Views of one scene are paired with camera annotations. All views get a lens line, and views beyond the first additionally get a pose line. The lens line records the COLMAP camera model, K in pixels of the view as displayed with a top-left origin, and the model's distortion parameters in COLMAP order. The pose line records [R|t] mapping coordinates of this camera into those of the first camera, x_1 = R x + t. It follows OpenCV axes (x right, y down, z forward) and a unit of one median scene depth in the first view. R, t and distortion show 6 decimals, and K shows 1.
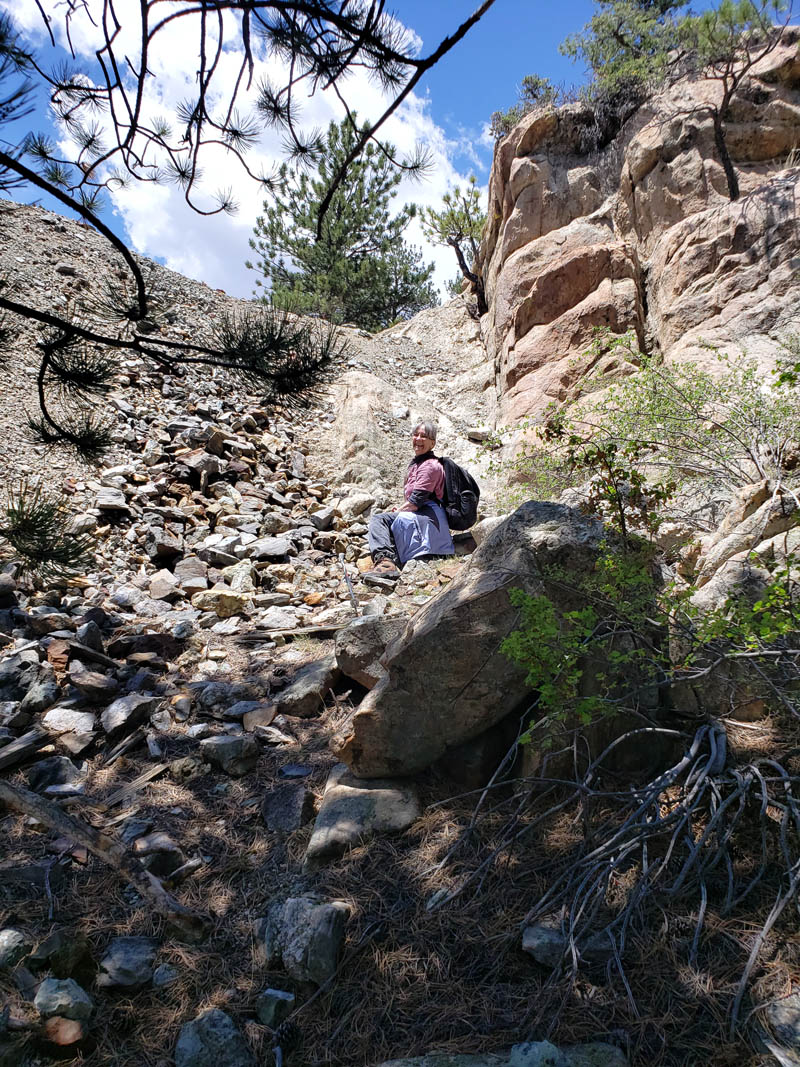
lens RADIAL K [[799.3, 0, 401.1], [0, 799.3, 536.5], [0, 0, 1]] dist [0.002514, 0.030318]
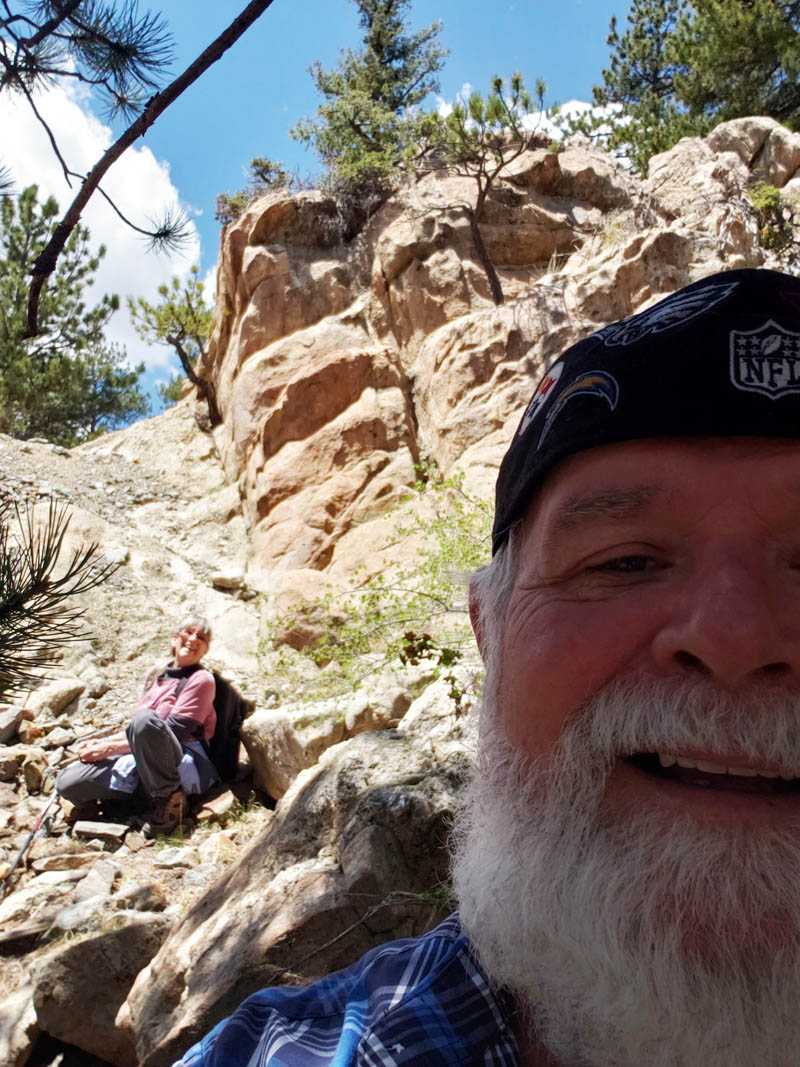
lens RADIAL K [[917.9, 0, 386.6], [0, 917.9, 504.9], [0, 0, 1]] dist [0.096387, -0.021644]
pose [[0.955261, -0.028994, 0.294340, -0.013104], [0.080880, 0.982858, -0.165676, -0.037970], [-0.284491, 0.182070, 0.941231, 0.104367]]
